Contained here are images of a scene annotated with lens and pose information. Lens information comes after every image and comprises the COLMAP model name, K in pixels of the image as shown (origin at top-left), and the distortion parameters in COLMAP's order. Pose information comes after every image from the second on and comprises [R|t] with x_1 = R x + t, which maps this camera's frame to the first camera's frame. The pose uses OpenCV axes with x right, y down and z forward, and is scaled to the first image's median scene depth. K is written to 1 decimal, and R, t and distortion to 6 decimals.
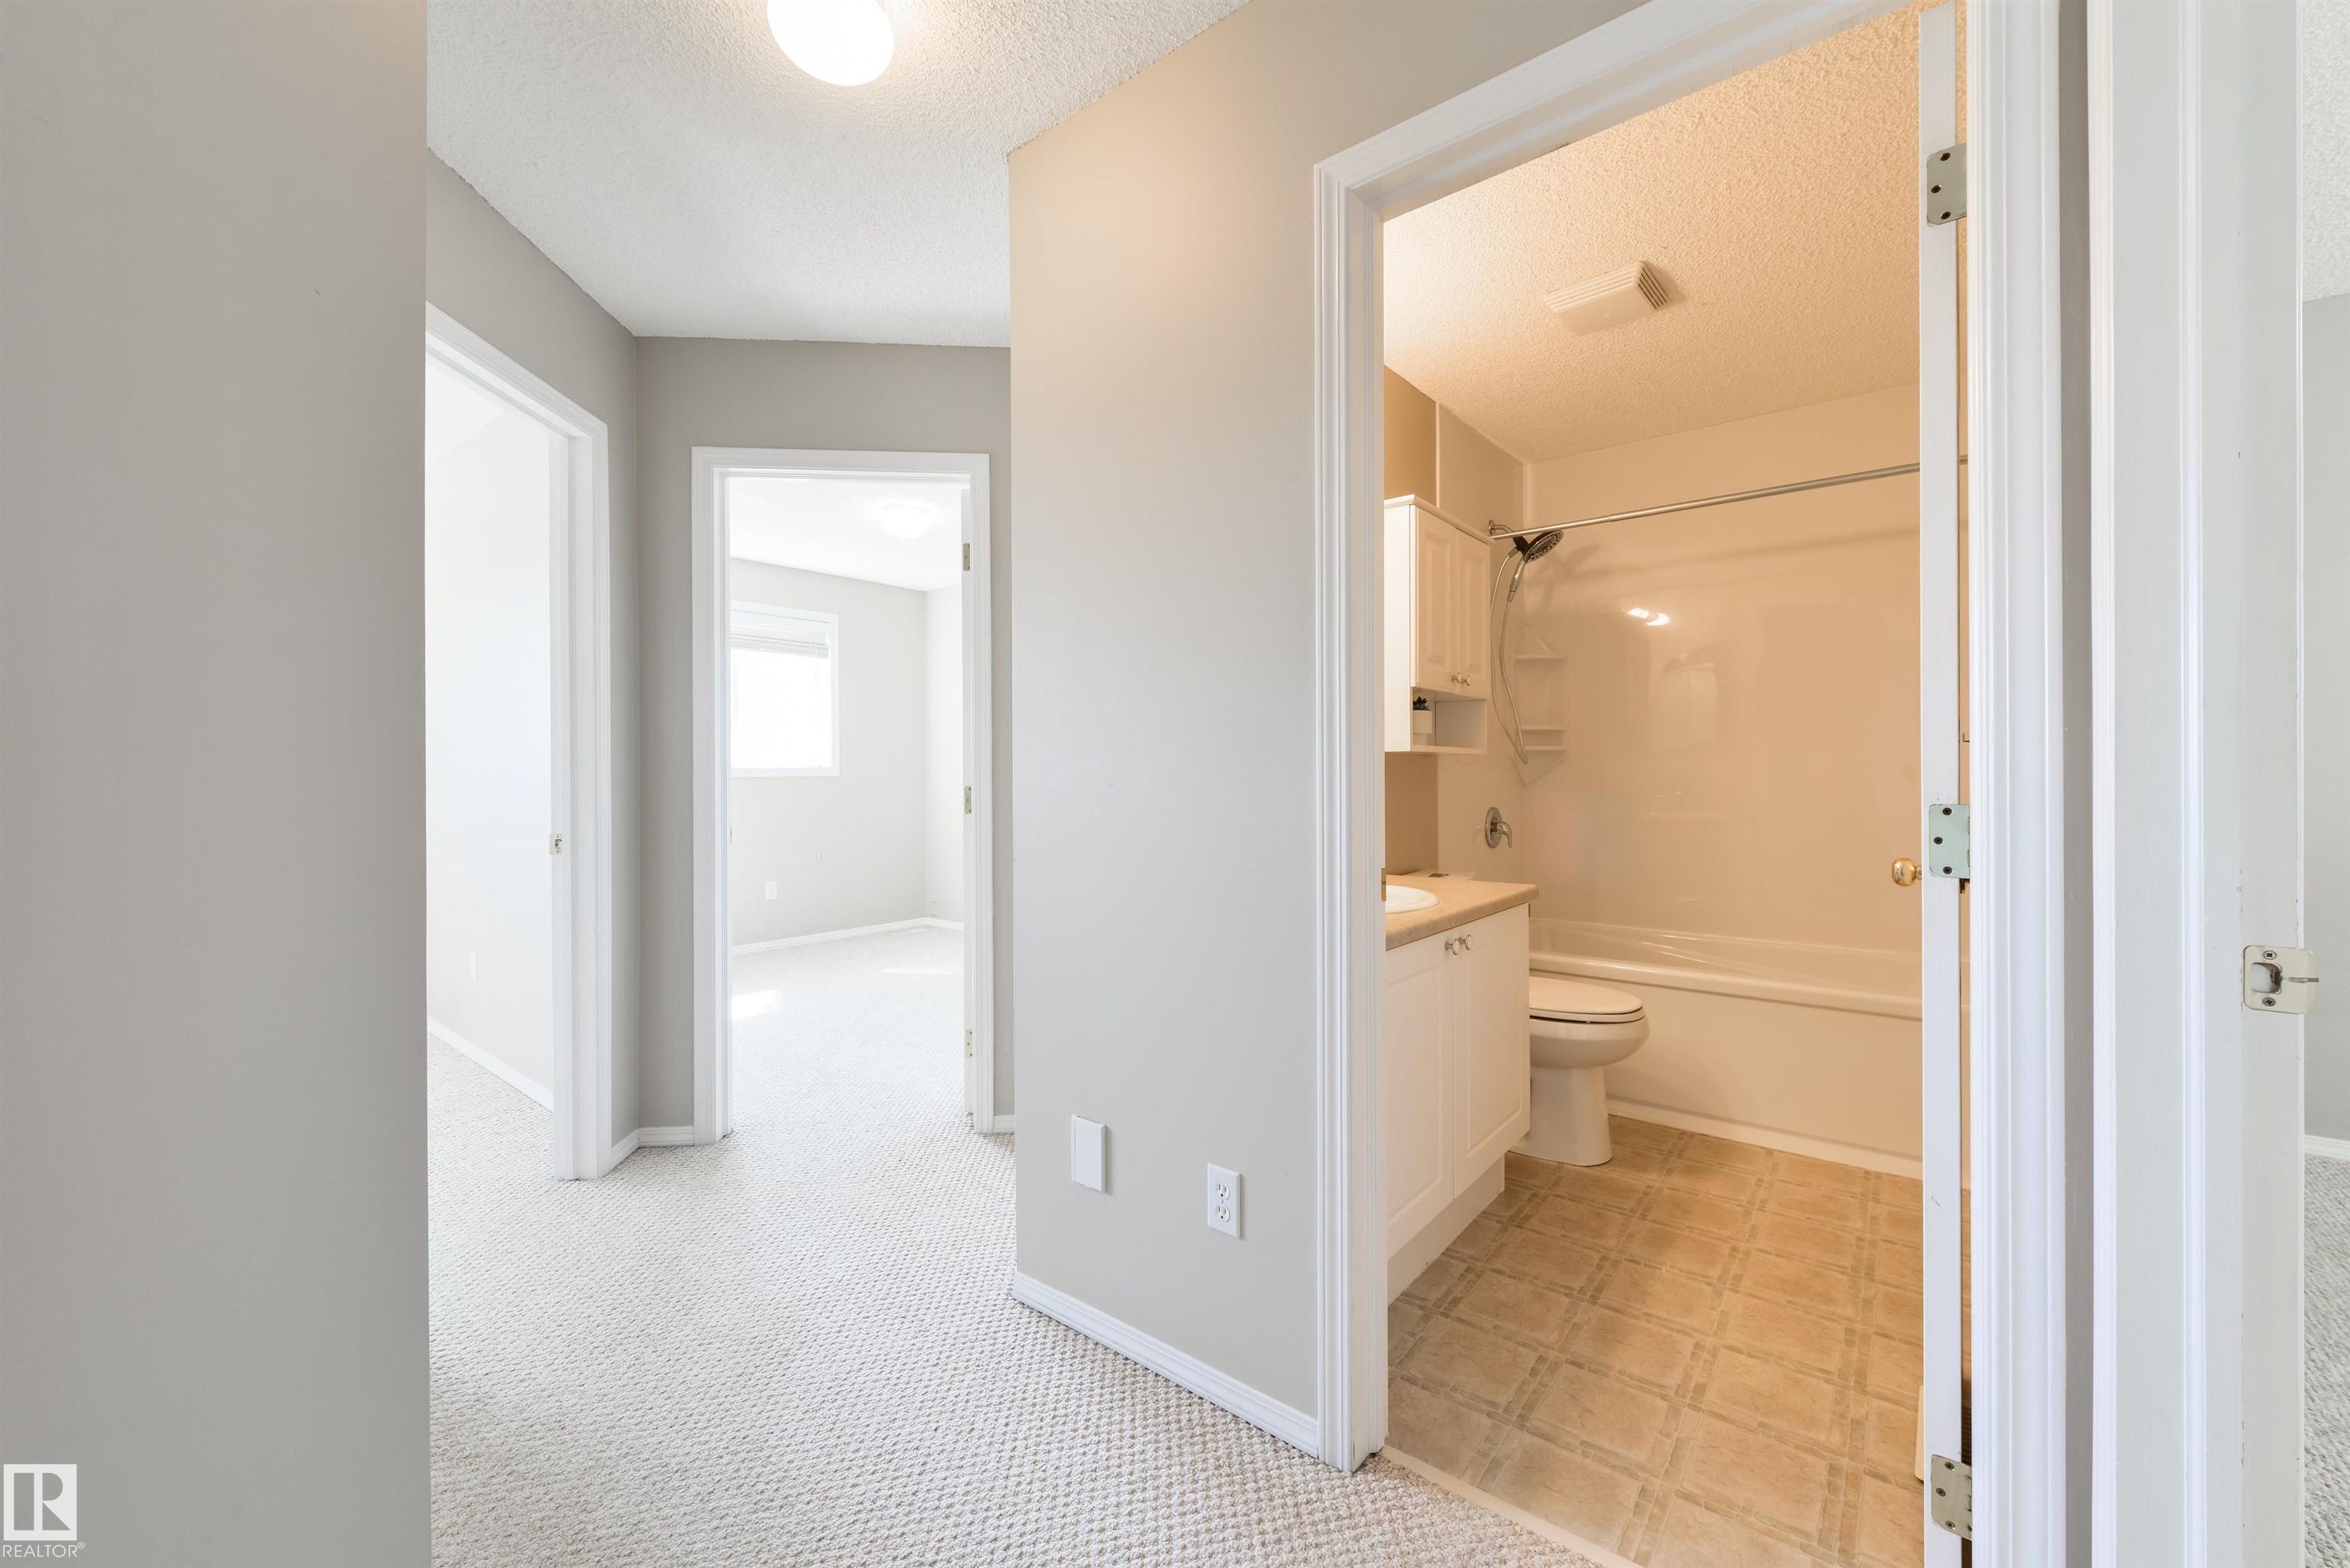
lens RADIAL K [[926.3, 0, 1174.7], [0, 926.3, 768.7], [0, 0, 1]] dist [0.004671, -0.002187]
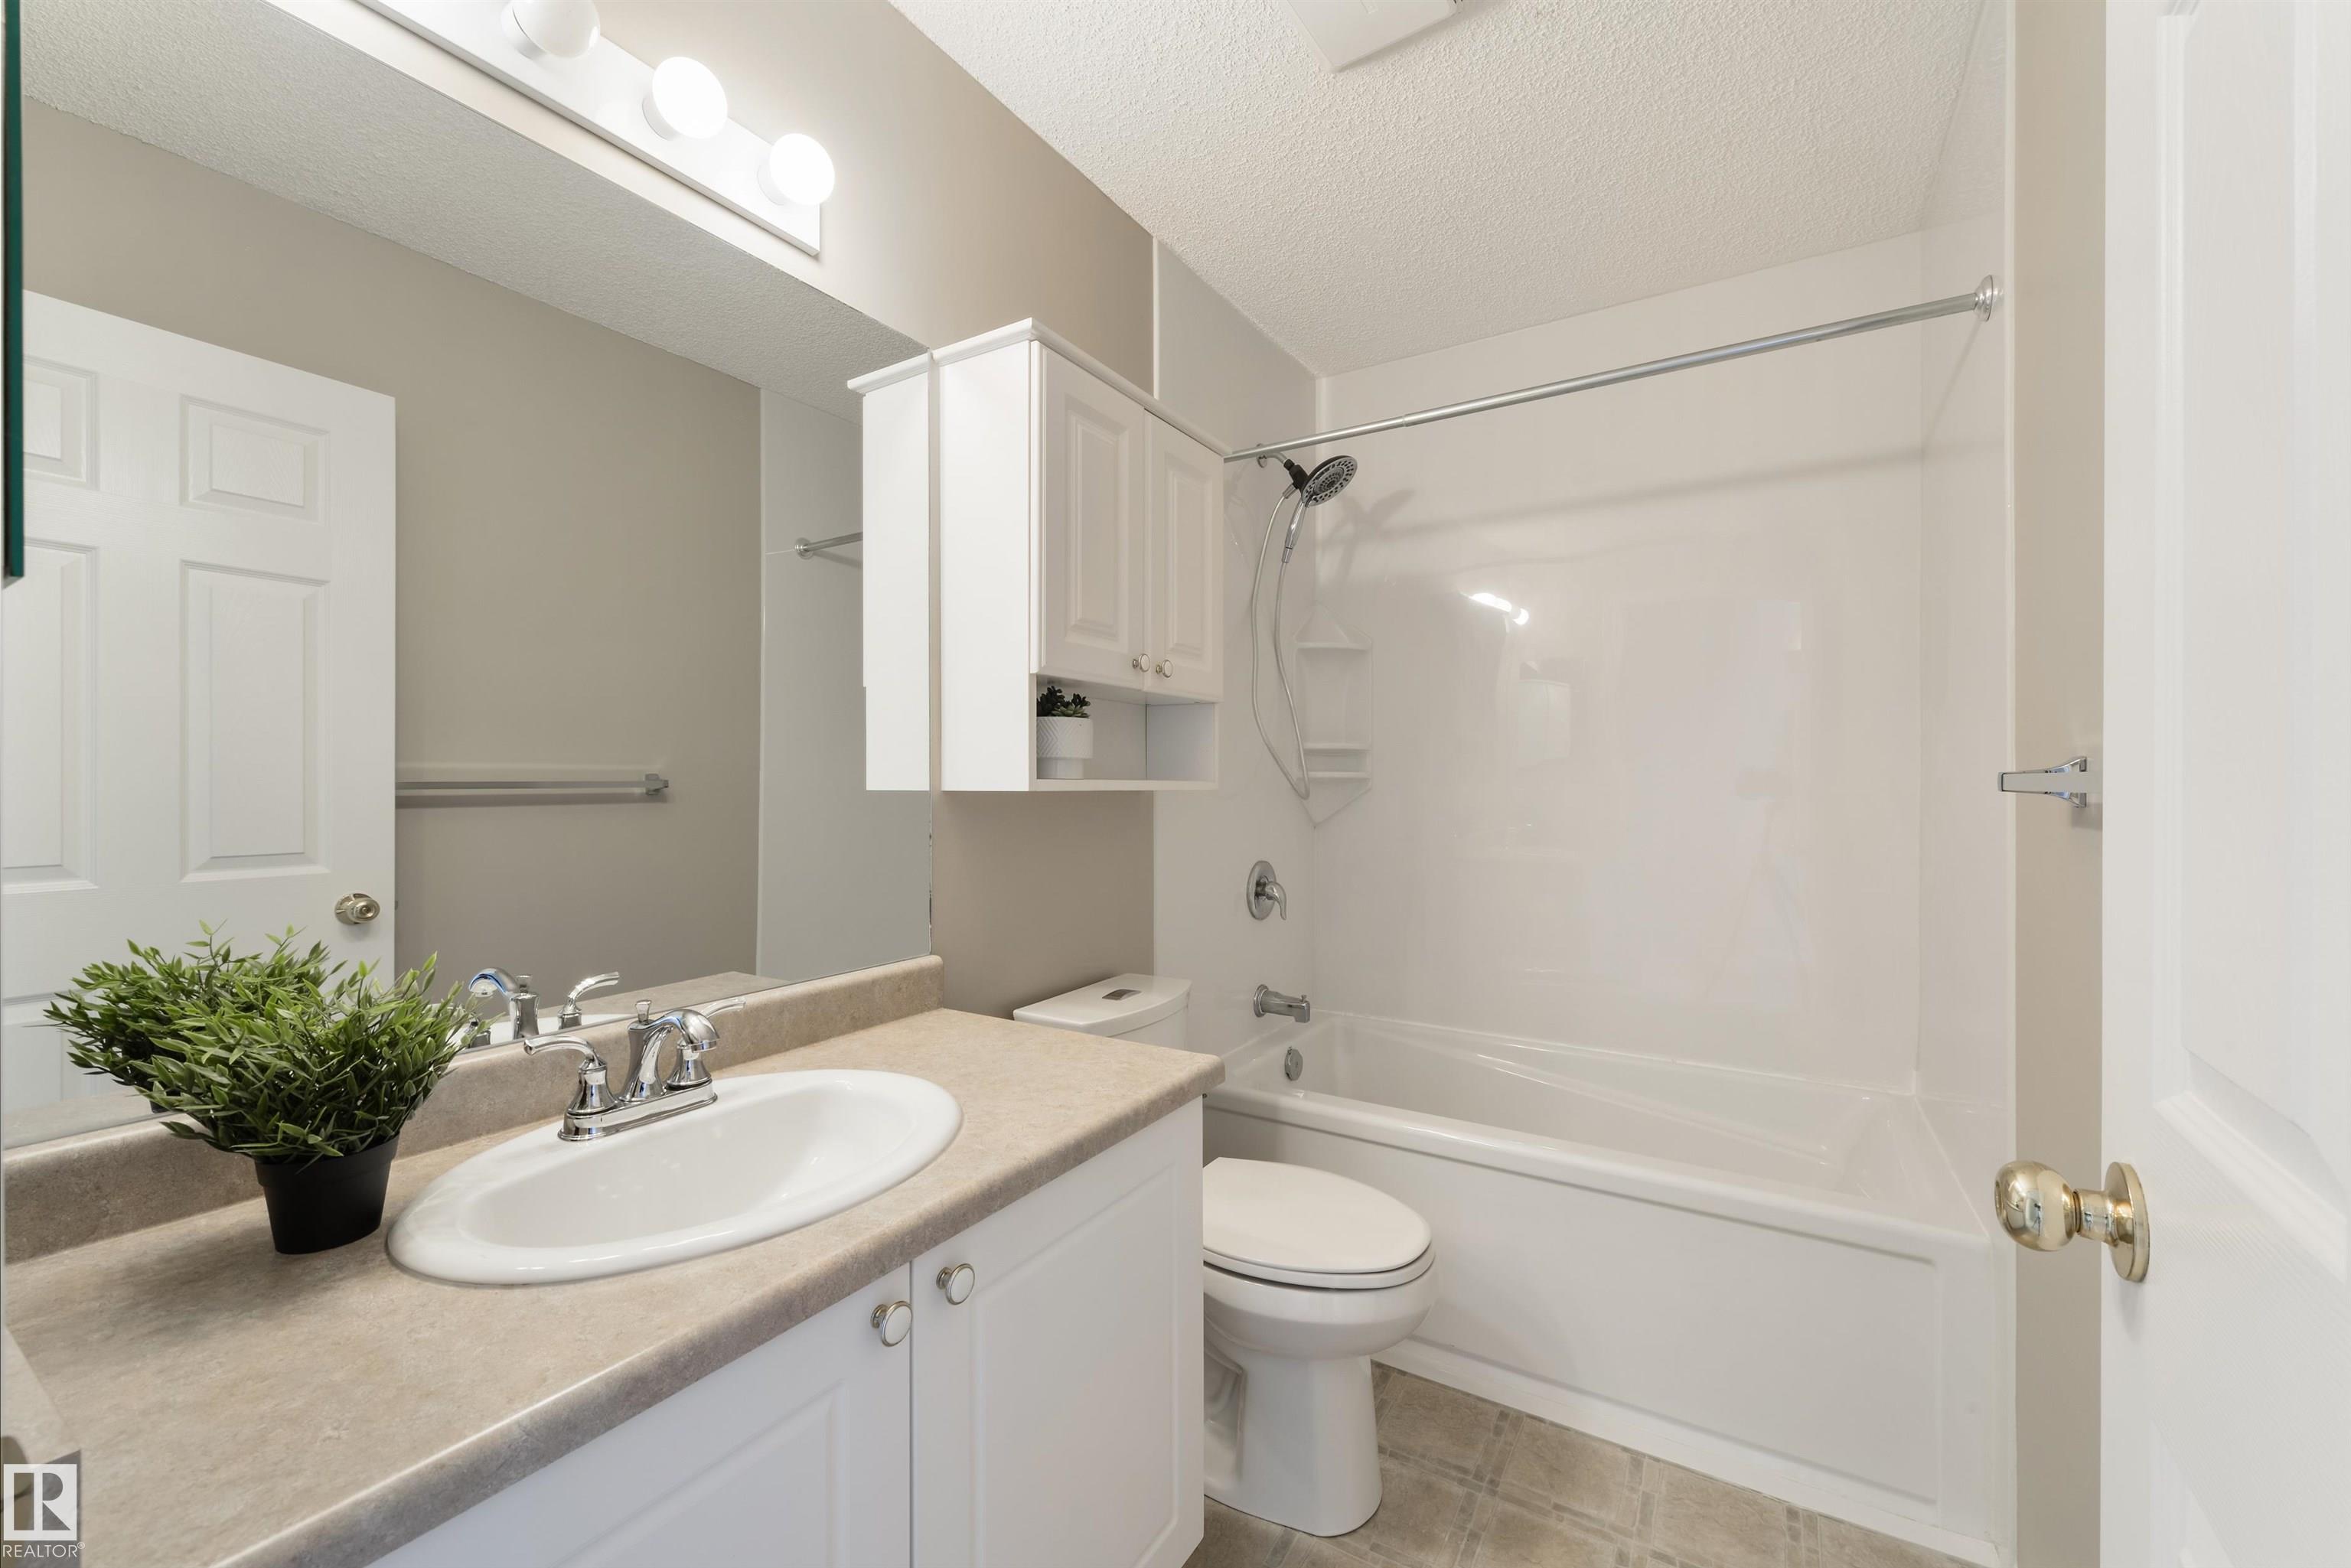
lens RADIAL K [[926.7, 0, 1175.7], [0, 926.7, 784.2], [0, 0, 1]] dist [0.004671, -0.002187]
pose [[0.993209, 0.003083, 0.116301, 0.209266], [-0.003803, 0.999975, 0.005961, -0.020361], [-0.116280, -0.006363, 0.993196, 0.337451]]
